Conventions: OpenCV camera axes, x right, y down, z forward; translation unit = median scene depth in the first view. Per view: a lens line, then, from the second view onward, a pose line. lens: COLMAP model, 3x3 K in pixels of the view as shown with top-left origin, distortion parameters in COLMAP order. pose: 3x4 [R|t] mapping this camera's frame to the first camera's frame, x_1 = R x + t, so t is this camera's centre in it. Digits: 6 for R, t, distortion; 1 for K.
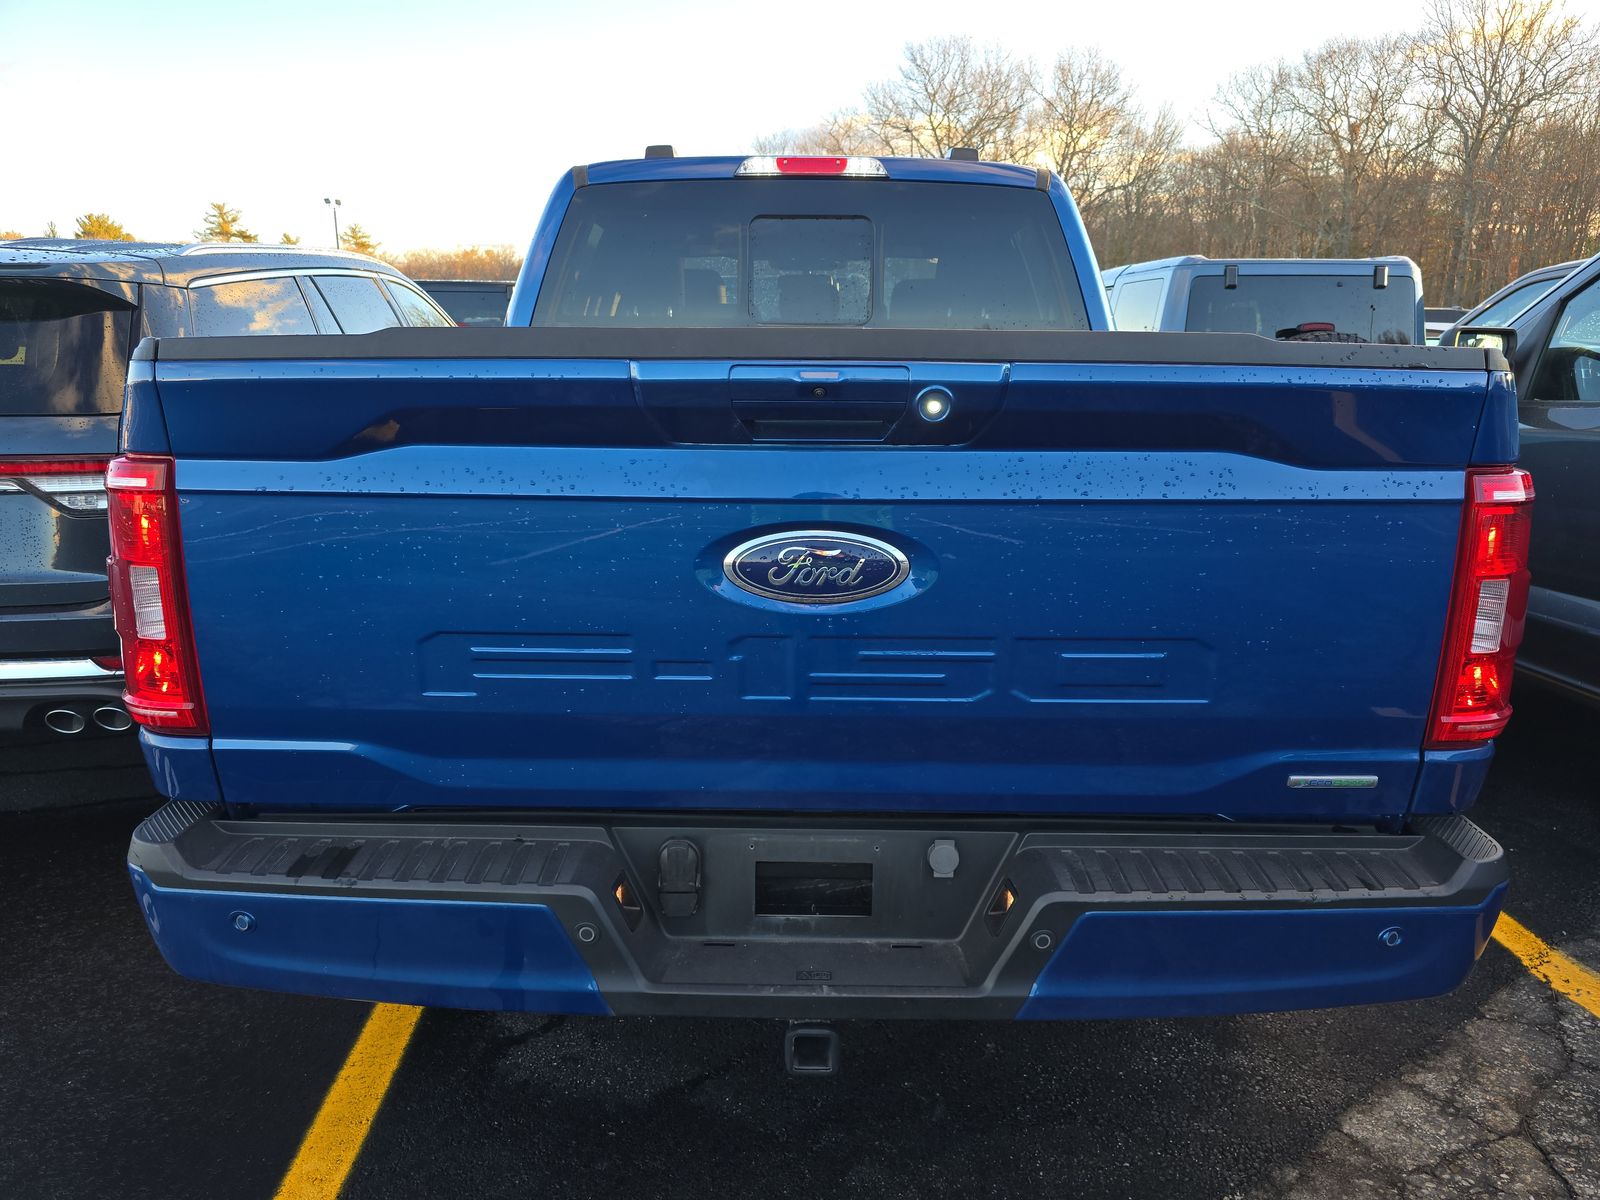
lens RADIAL K [[1083.5, 0, 796.6], [0, 1083.5, 609.0], [0, 0, 1]] dist [0.010090, -0.003910]
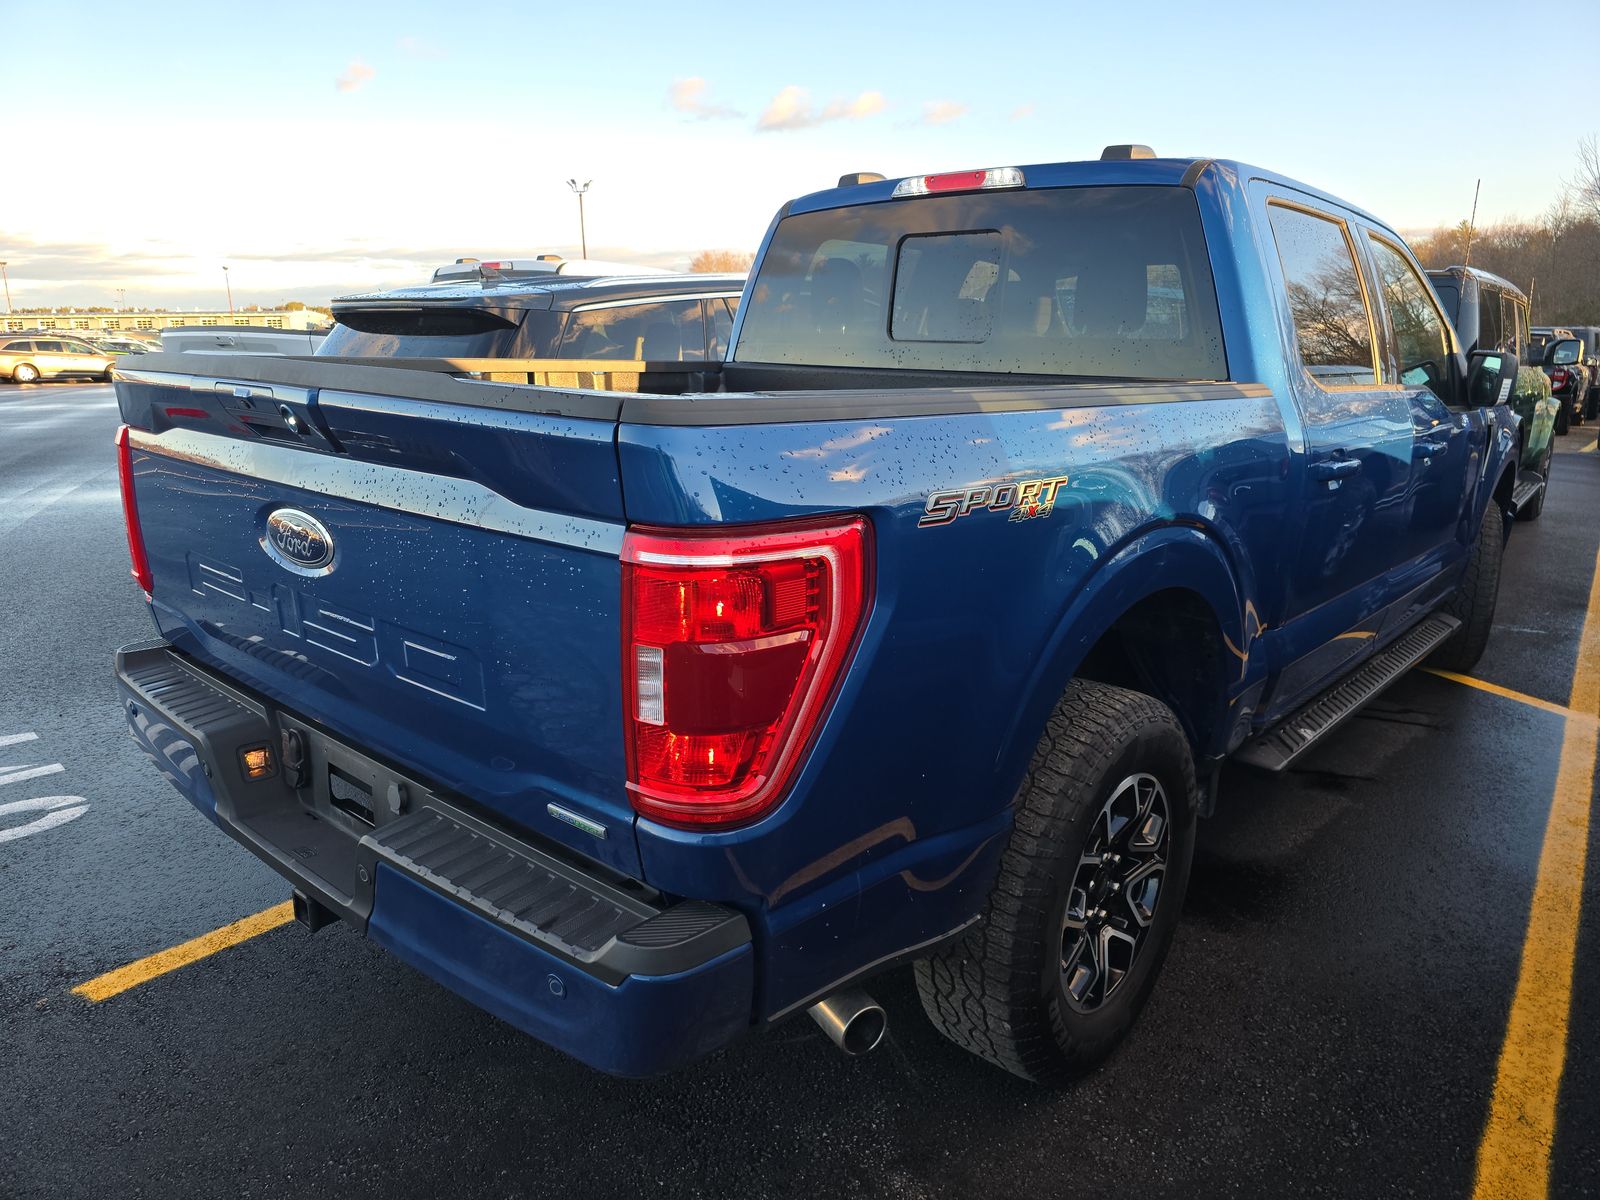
lens RADIAL K [[1083.5, 0, 794.0], [0, 1083.5, 590.9], [0, 0, 1]] dist [0.010090, -0.003910]
pose [[0.744889, 0.156722, -0.648520, 0.611303], [-0.162879, 0.985325, 0.051033, -0.064970], [0.647001, 0.067617, 0.759485, 0.172821]]
